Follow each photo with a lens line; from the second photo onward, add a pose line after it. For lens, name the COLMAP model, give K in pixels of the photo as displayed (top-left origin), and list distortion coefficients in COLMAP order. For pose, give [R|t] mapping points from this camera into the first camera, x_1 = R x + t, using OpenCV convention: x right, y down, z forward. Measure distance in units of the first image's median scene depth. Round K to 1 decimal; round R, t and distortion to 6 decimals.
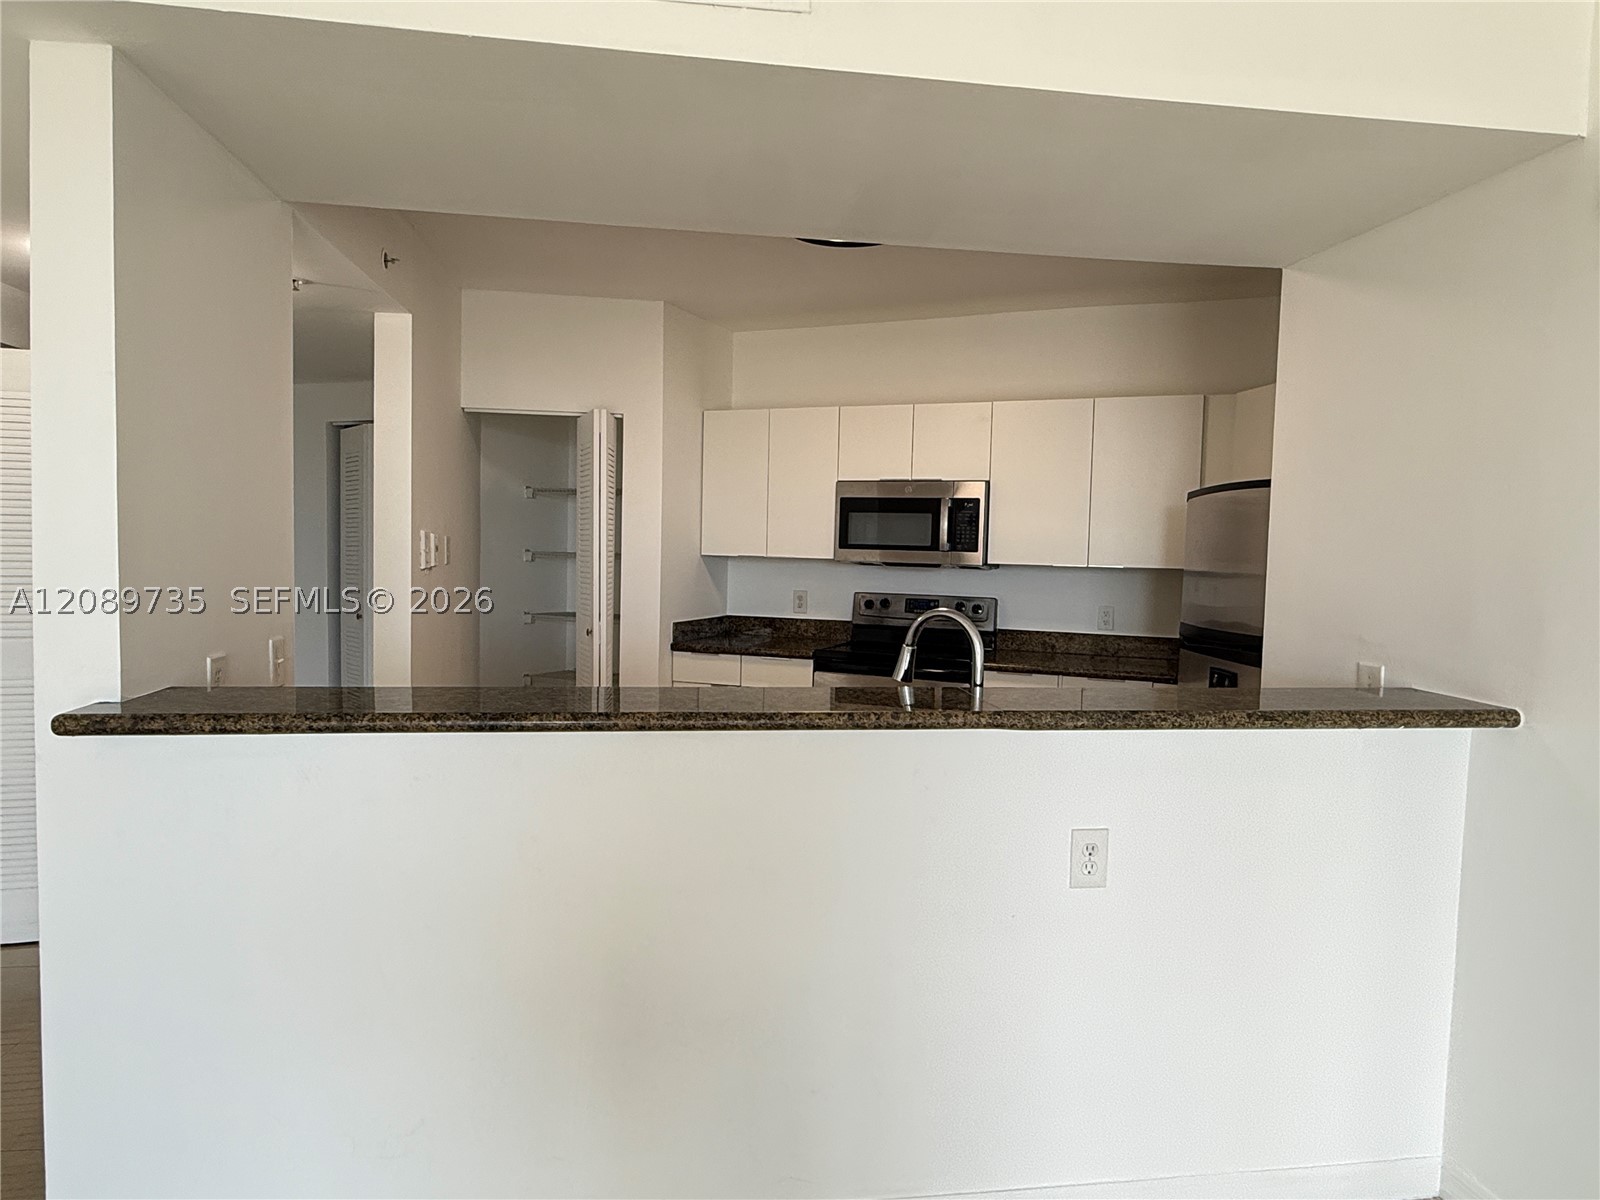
lens RADIAL K [[963.8, 0, 800.0], [0, 963.8, 600.0], [0, 0, 1]] dist [-0.001302, 0.000042]
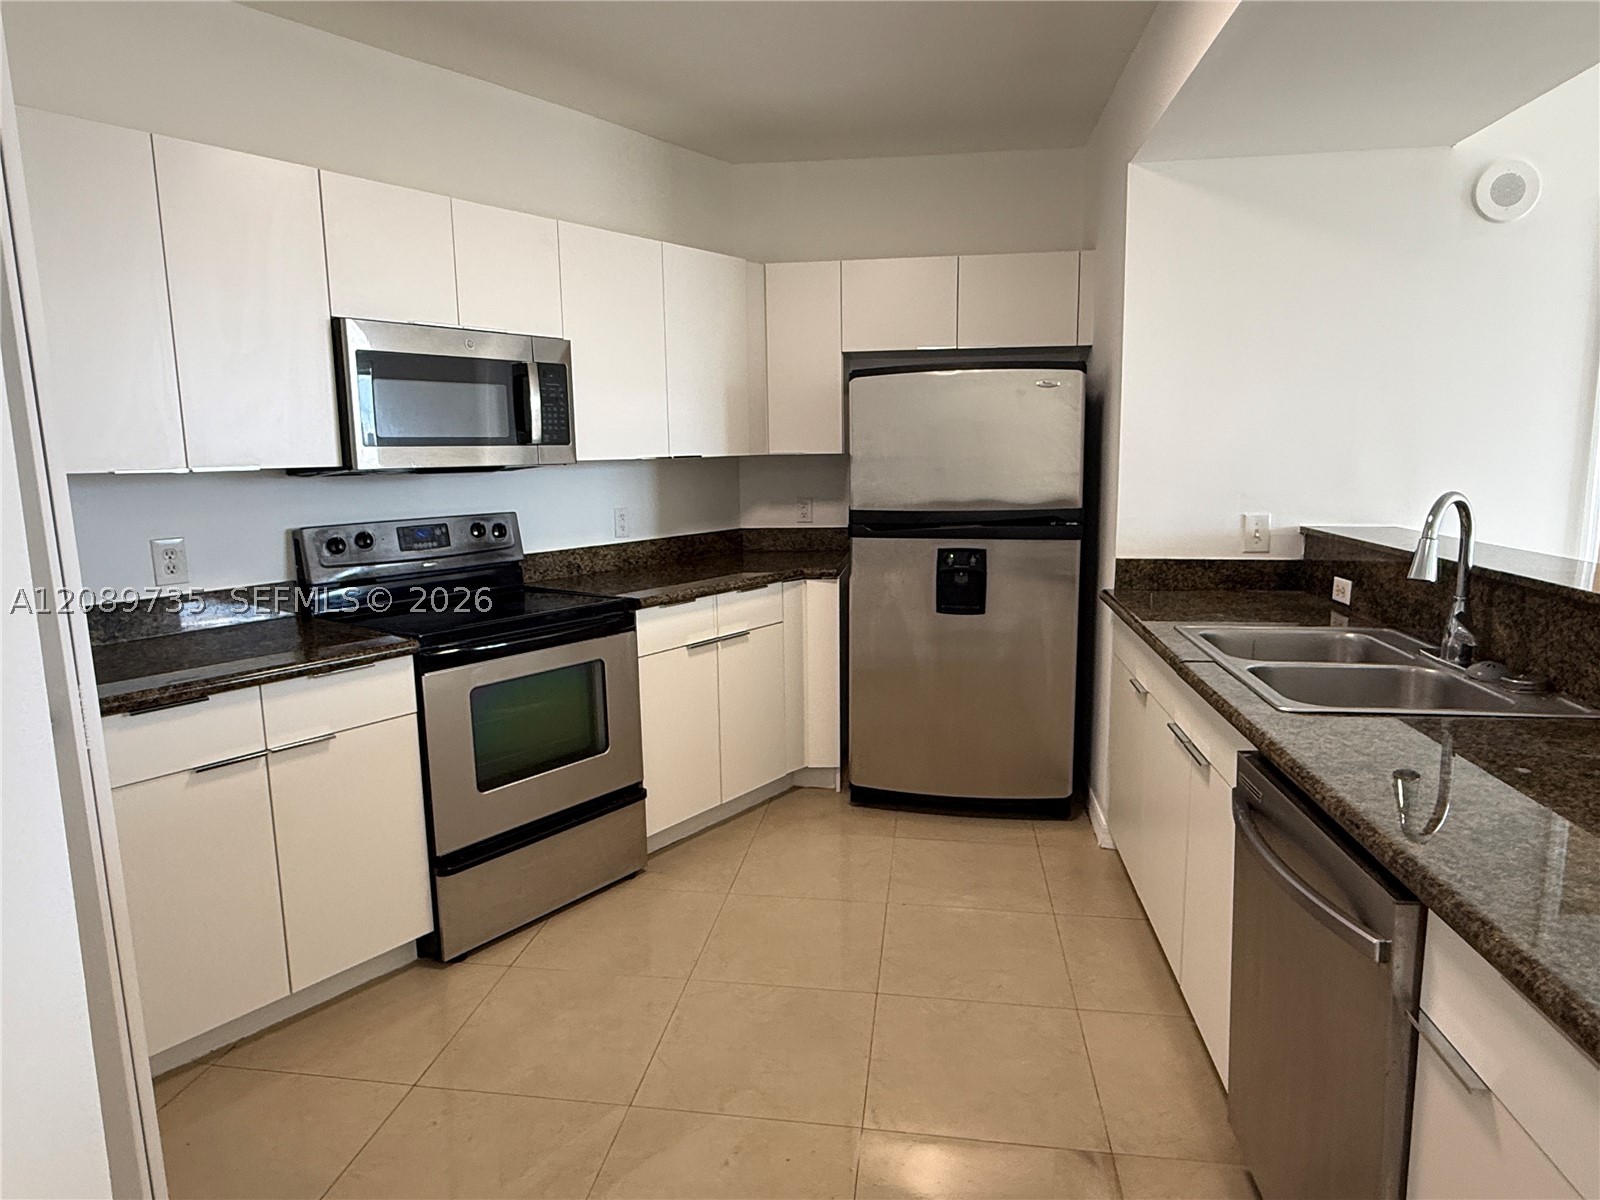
lens RADIAL K [[963.8, 0, 800.0], [0, 963.8, 600.0], [0, 0, 1]] dist [-0.001302, 0.000042]
pose [[0.276772, -0.179806, 0.943963, -0.428563], [0.073344, 0.983425, 0.165818, -0.041336], [-0.958133, 0.023340, 0.285372, 0.631991]]
